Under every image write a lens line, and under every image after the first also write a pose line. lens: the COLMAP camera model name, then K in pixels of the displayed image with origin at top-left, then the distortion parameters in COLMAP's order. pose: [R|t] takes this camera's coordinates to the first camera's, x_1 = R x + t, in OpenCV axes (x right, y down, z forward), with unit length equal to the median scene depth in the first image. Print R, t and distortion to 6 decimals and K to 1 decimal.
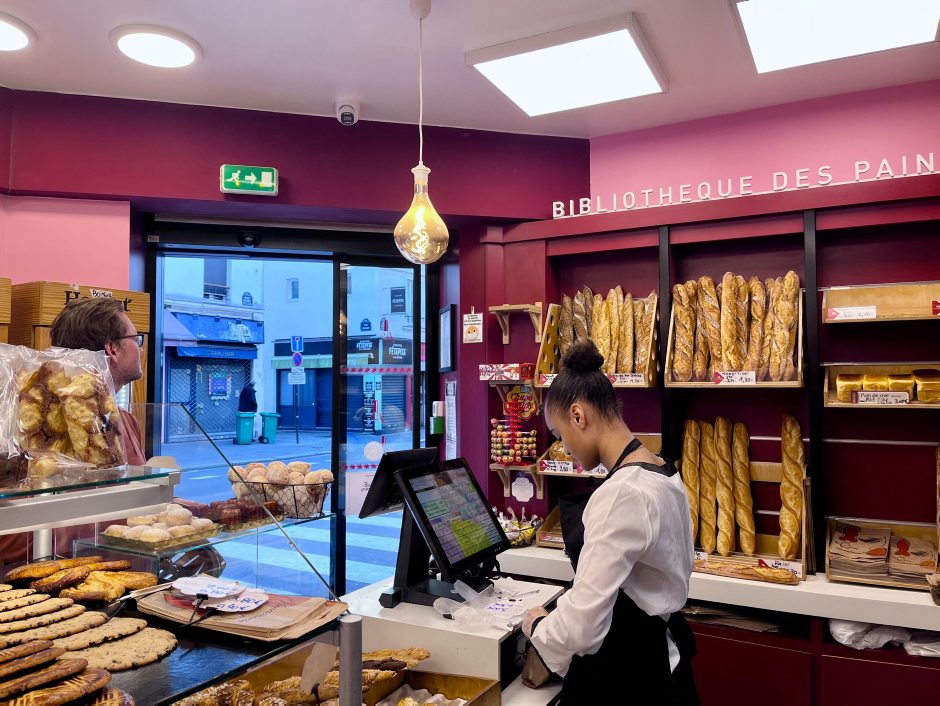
lens RADIAL K [[706.9, 0, 463.9], [0, 706.9, 356.1], [0, 0, 1]] dist [0.012233, -0.000130]
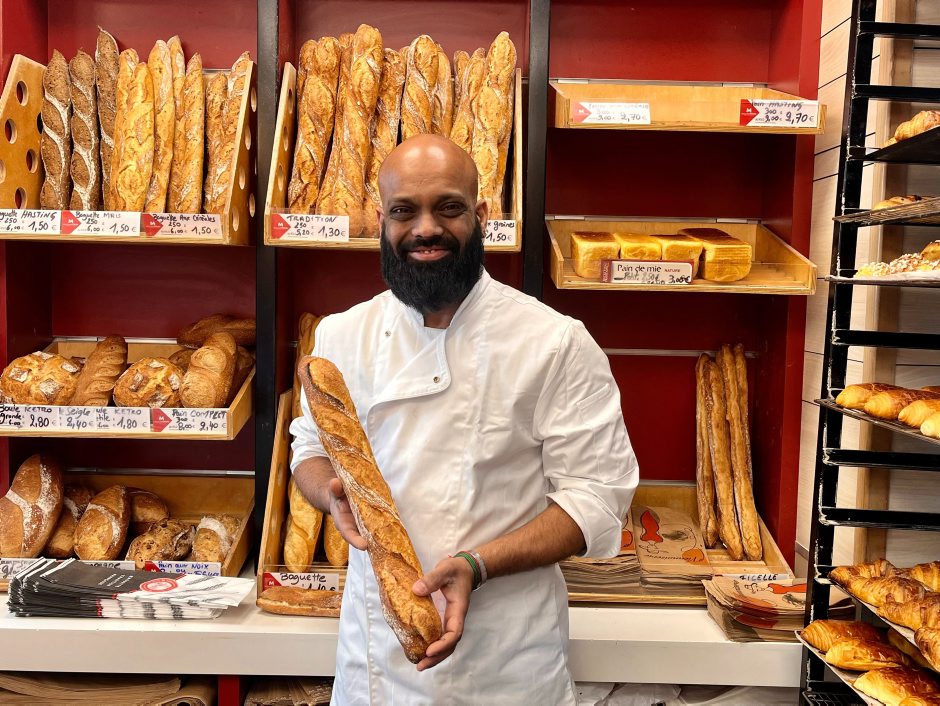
lens RADIAL K [[861.6, 0, 467.1], [0, 861.6, 348.1], [0, 0, 1]] dist [-0.016359, 0.000000]
pose [[0.875257, -0.011291, 0.483526, 0.118988], [-0.044934, 0.993505, 0.104538, 0.045660], [-0.481566, -0.113225, 0.869065, 0.410559]]
